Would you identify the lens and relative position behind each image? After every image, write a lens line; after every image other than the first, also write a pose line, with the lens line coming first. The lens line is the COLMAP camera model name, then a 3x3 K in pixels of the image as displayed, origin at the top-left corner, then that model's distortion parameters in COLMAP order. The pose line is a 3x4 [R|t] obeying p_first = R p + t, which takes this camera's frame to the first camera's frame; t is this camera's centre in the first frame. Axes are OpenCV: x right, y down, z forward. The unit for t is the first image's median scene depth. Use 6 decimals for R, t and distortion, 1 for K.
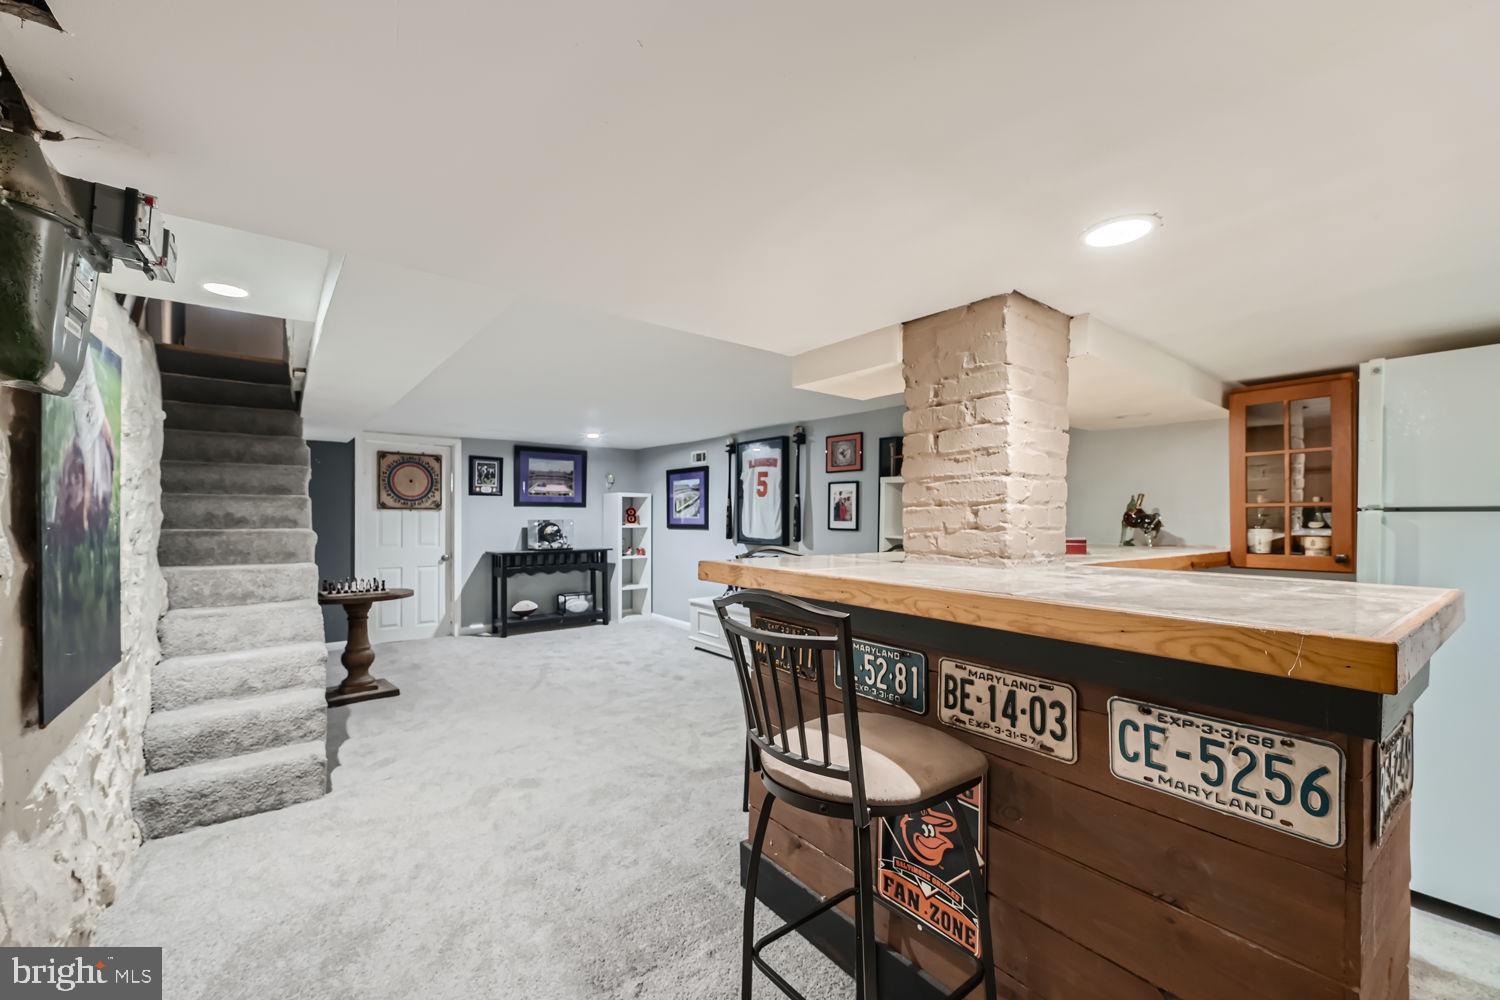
lens RADIAL K [[608.4, 0, 750.3], [0, 608.4, 512.6], [0, 0, 1]] dist [-0.000625, 0.000553]
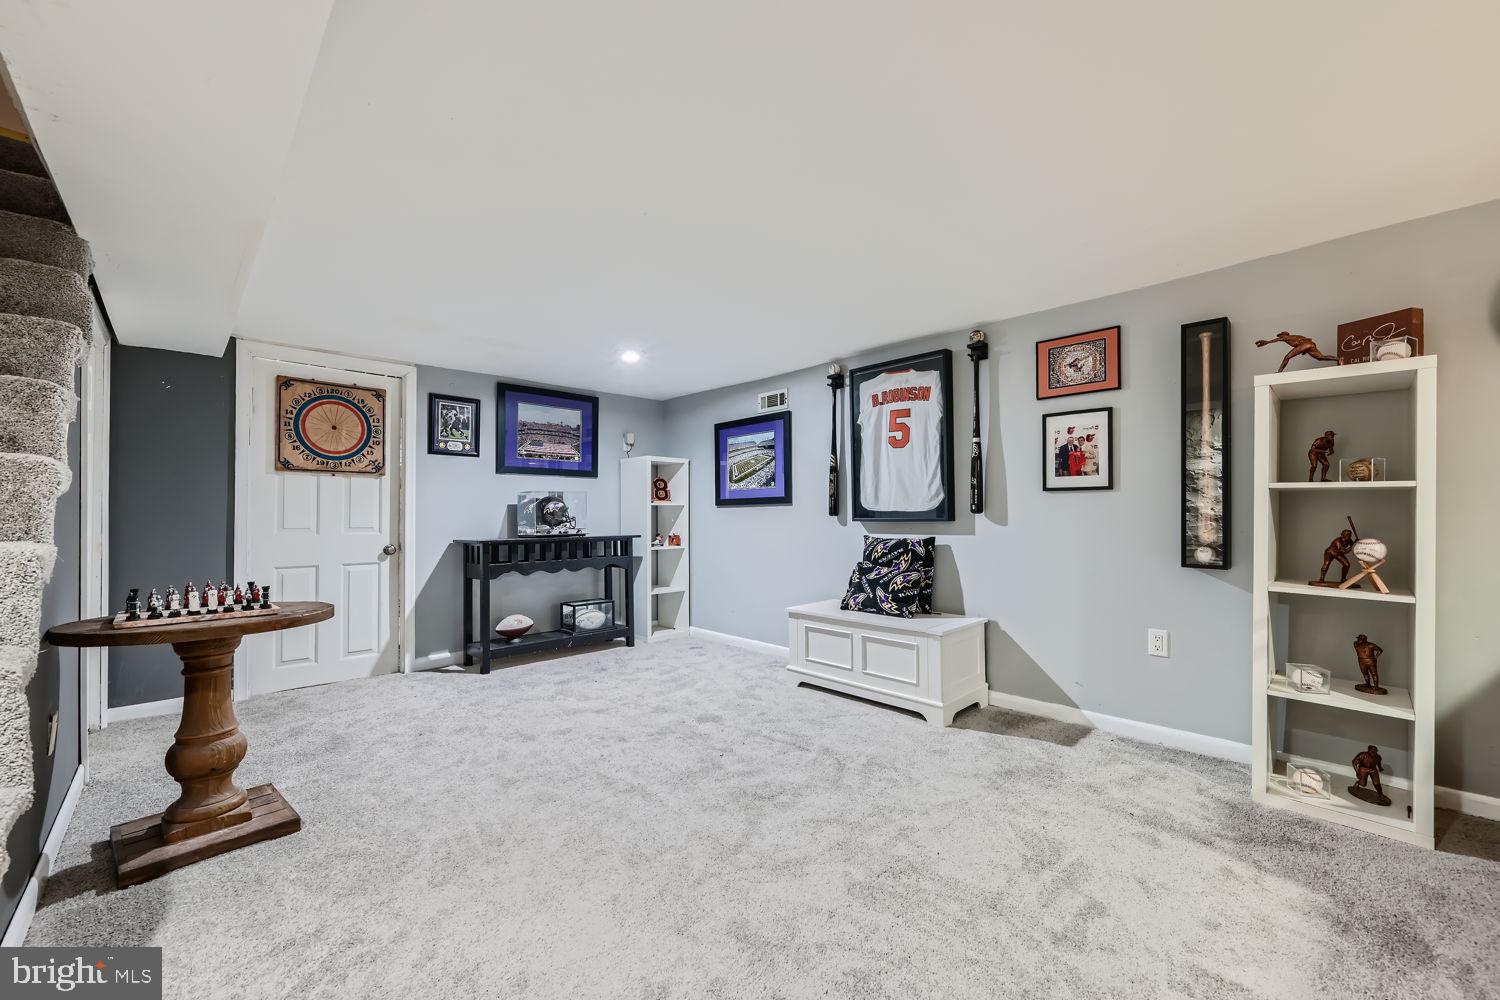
lens RADIAL K [[608.4, 0, 748.1], [0, 608.4, 497.4], [0, 0, 1]] dist [-0.000625, 0.000553]
pose [[0.996584, -0.006441, 0.082335, -0.182047], [0.008478, 0.999666, -0.024422, 0.038586], [-0.082150, 0.025037, 0.996305, 0.337136]]
